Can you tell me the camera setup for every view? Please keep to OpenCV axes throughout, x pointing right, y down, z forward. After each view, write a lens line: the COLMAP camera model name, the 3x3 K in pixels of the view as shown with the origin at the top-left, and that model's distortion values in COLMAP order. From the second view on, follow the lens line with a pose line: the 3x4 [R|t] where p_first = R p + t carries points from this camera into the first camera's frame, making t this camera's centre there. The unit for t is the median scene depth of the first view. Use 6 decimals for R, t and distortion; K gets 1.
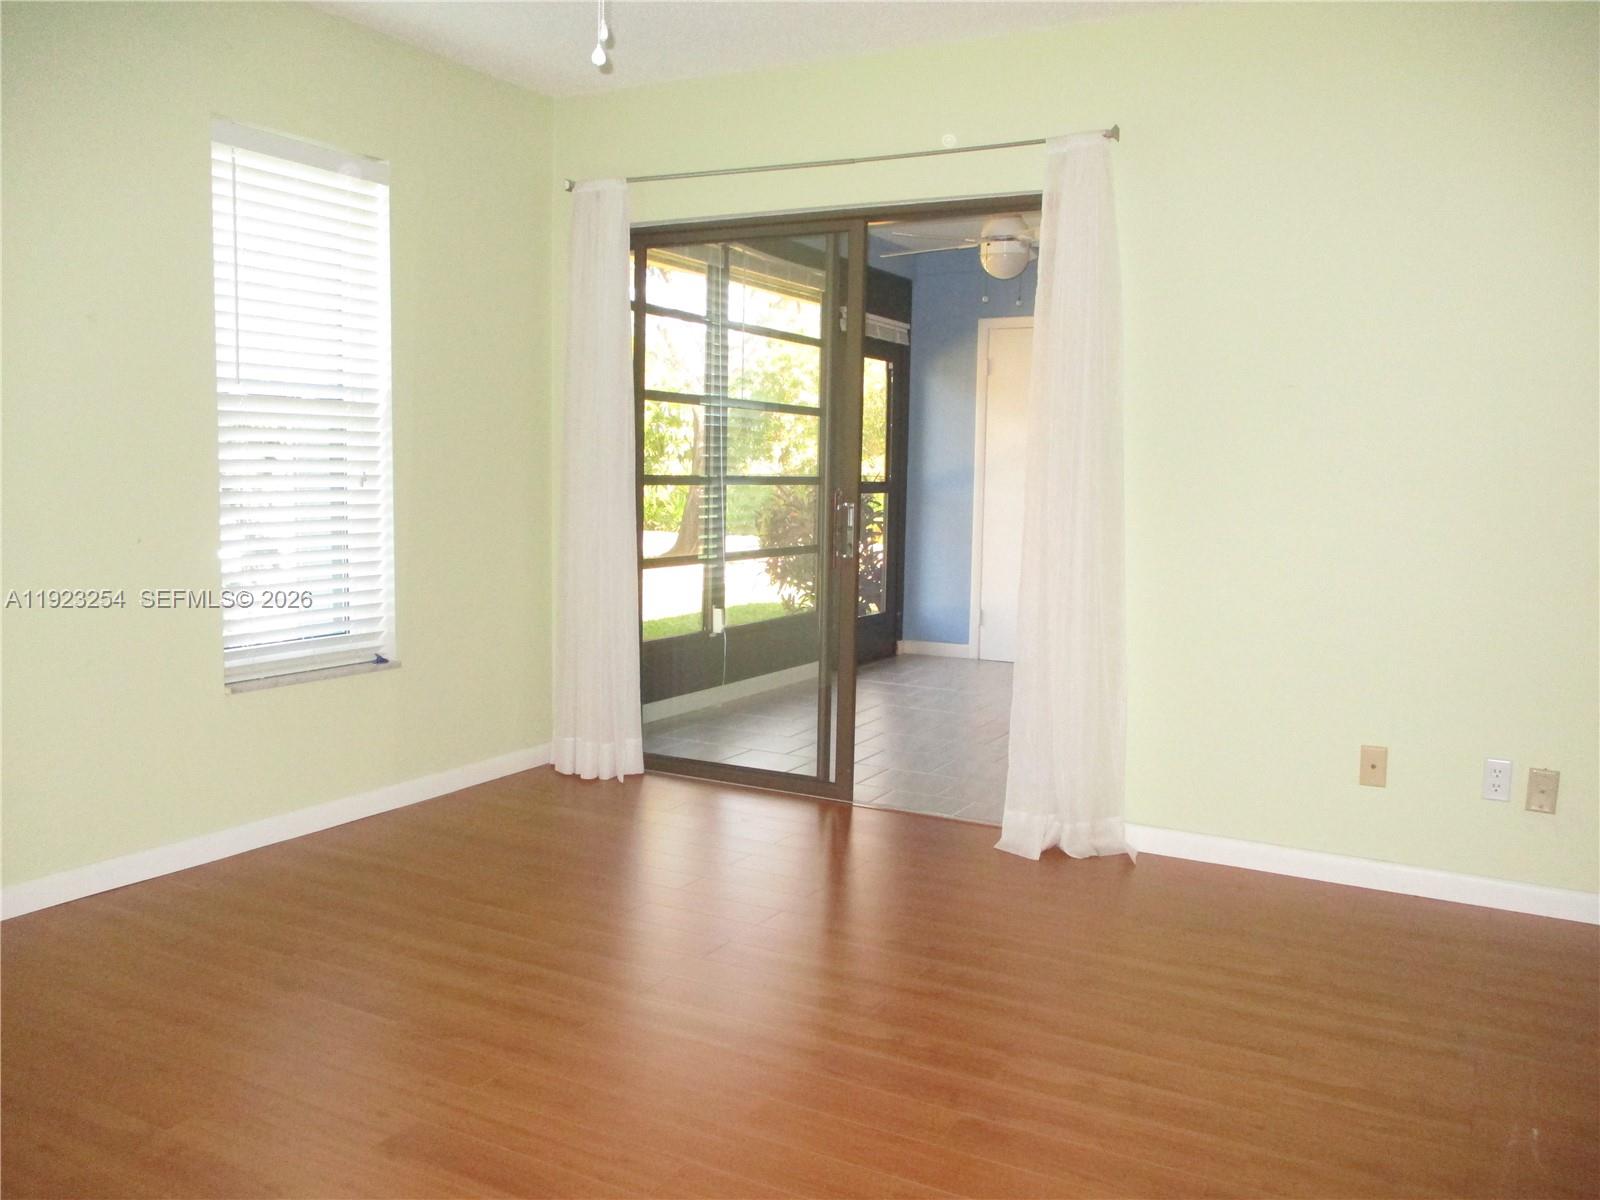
lens RADIAL K [[1302.2, 0, 803.4], [0, 1302.2, 597.6], [0, 0, 1]] dist [-0.047326, -0.005997]
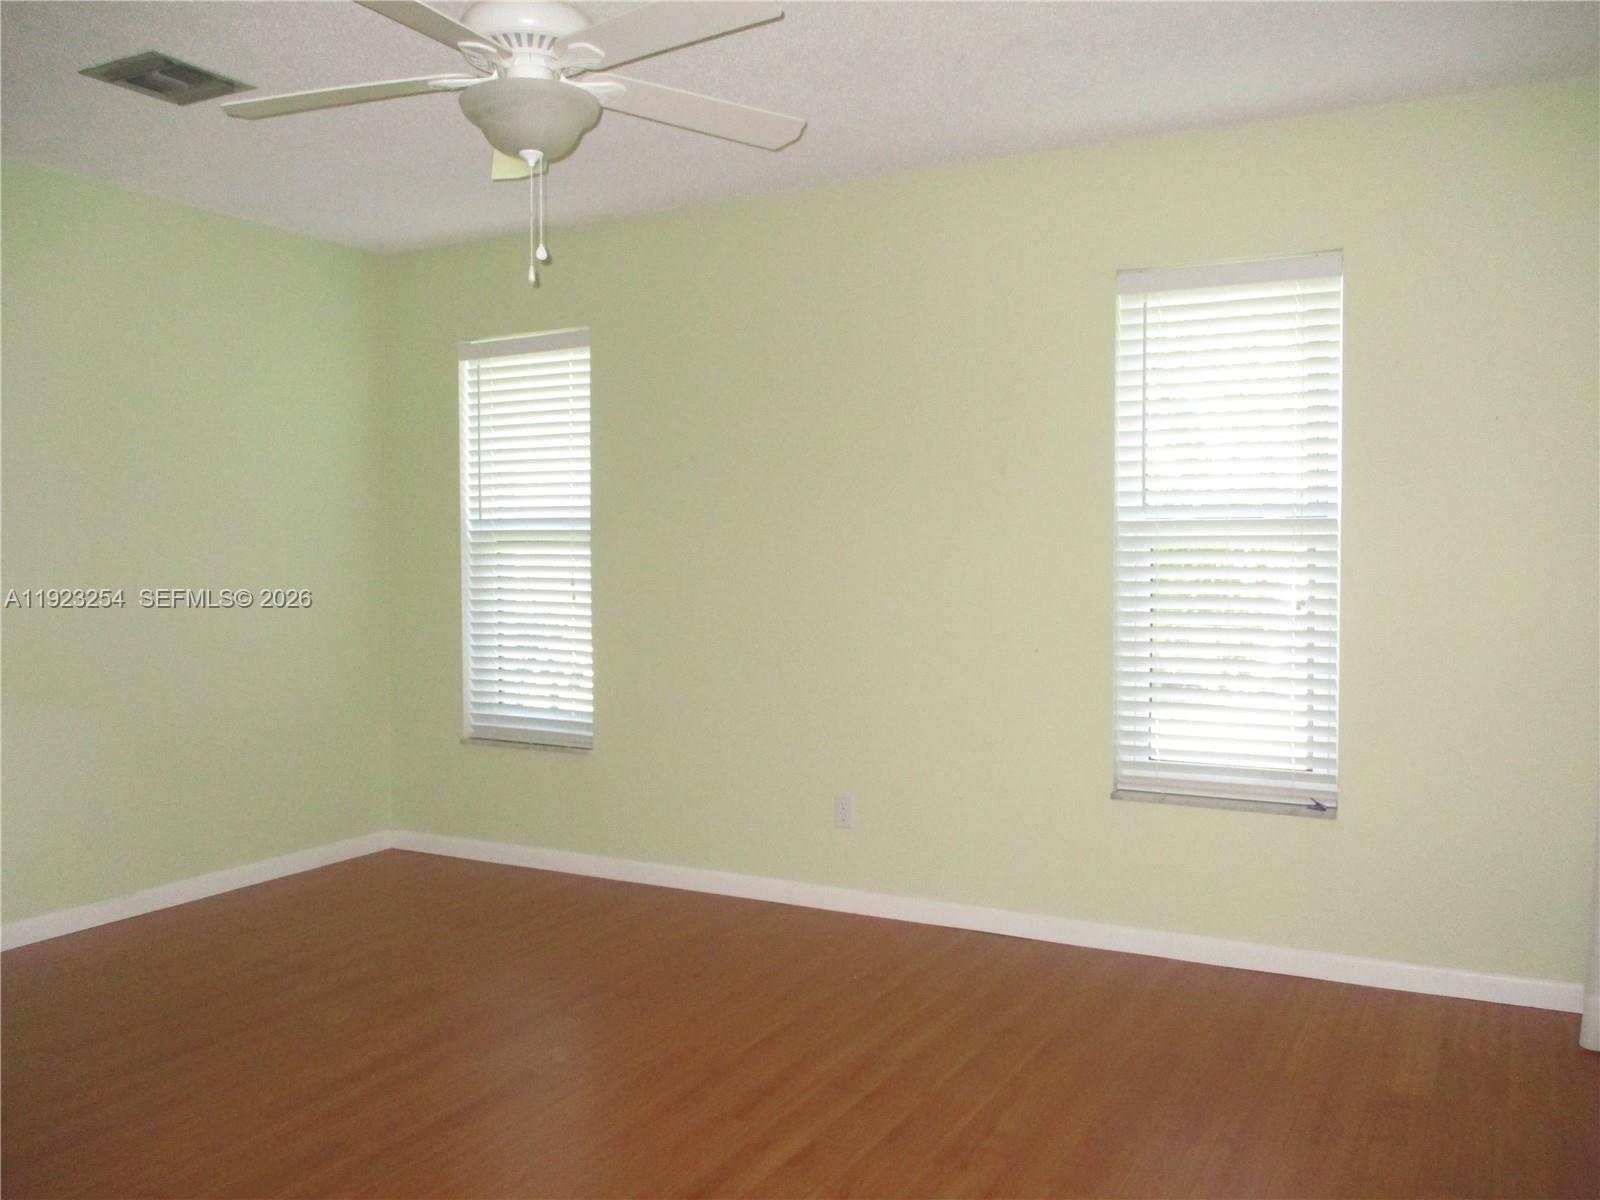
lens RADIAL K [[1302.2, 0, 802.7], [0, 1302.2, 603.8], [0, 0, 1]] dist [-0.047326, -0.005997]
pose [[0.019361, 0.024388, -0.999515, 0.609158], [-0.101645, 0.994571, 0.022298, -0.082286], [0.994632, 0.101164, 0.021735, 0.680189]]
